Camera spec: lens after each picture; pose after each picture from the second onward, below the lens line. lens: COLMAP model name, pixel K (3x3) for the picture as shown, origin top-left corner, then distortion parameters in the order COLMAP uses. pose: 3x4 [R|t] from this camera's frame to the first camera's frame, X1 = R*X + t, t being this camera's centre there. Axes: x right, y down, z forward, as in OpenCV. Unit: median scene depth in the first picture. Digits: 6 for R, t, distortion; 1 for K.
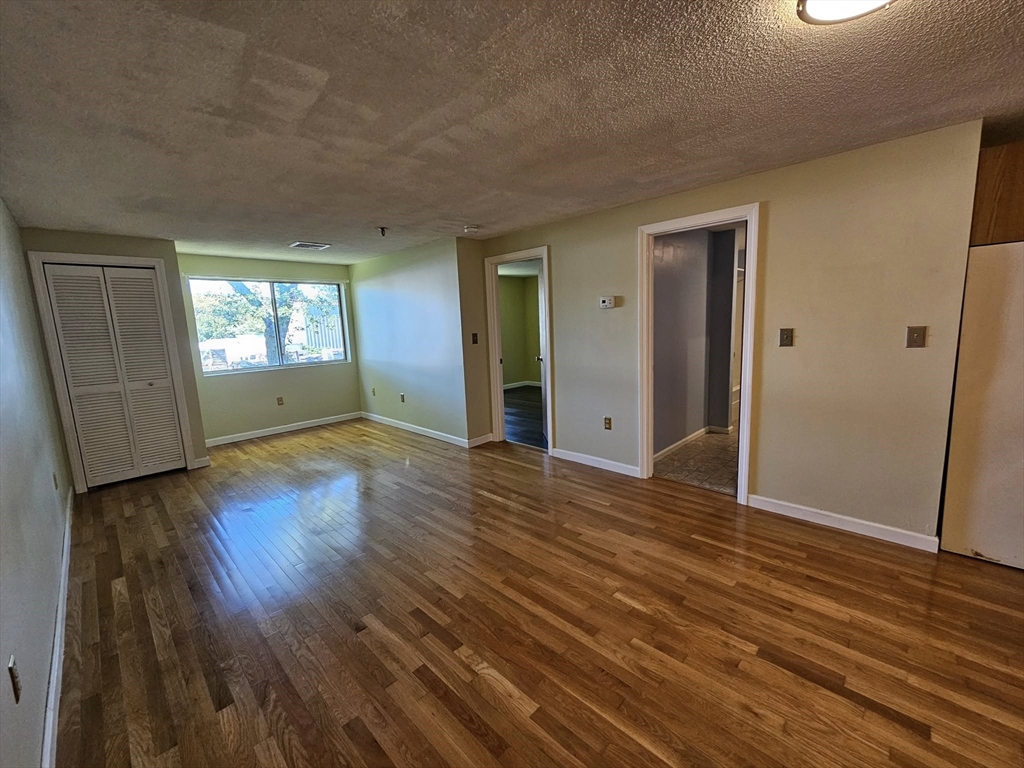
lens RADIAL K [[418.8, 0, 521.9], [0, 418.8, 384.1], [0, 0, 1]] dist [0.000807, -0.000773]
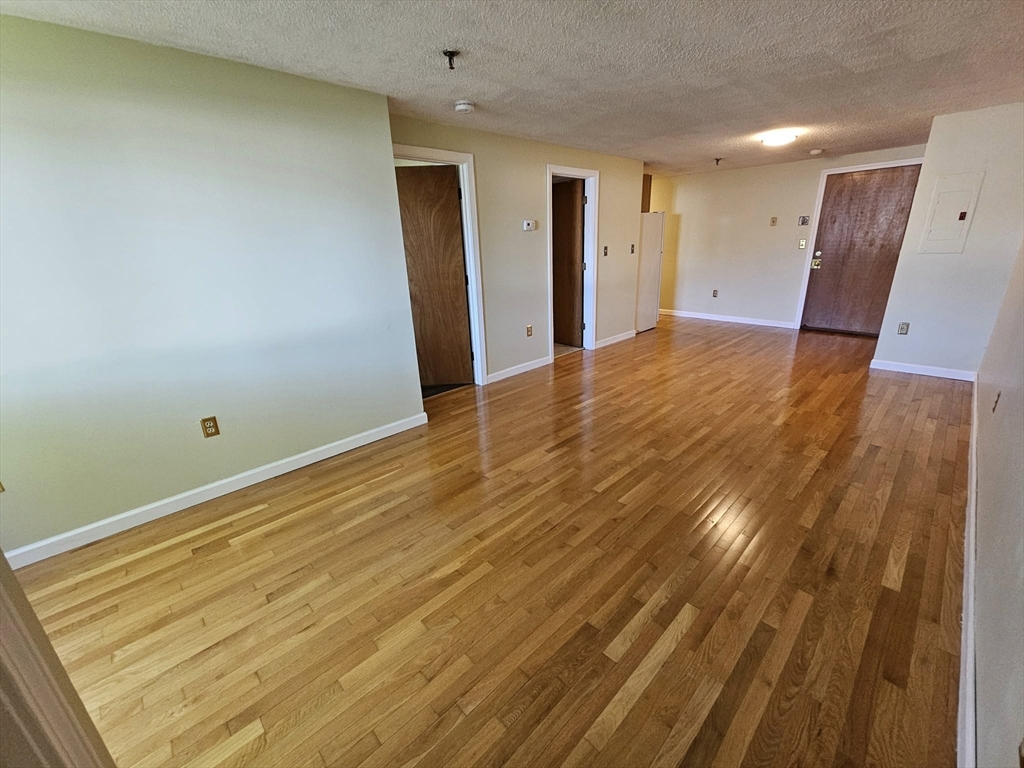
lens RADIAL K [[418.8, 0, 521.9], [0, 418.8, 384.1], [0, 0, 1]] dist [0.000807, -0.000773]
pose [[0.031408, -0.291601, 0.956024, -1.646411], [0.179298, 0.942624, 0.281623, -0.175902], [-0.983293, 0.162568, 0.081889, 1.582307]]
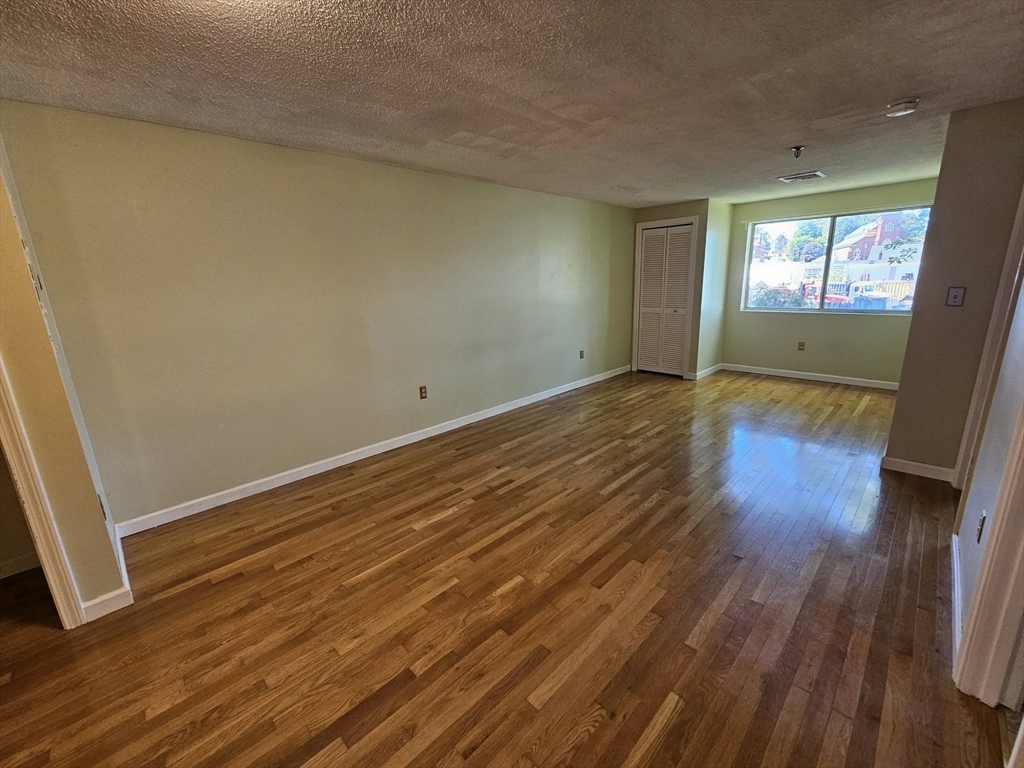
lens RADIAL K [[419.7, 0, 522.9], [0, 419.7, 382.9], [0, 0, 1]] dist [-0.000791, 0.003346]
pose [[-0.008753, 0.277495, -0.960687, 0.953509], [-0.118083, 0.953715, 0.276557, -0.176146], [0.992965, 0.115861, 0.024420, 0.867032]]
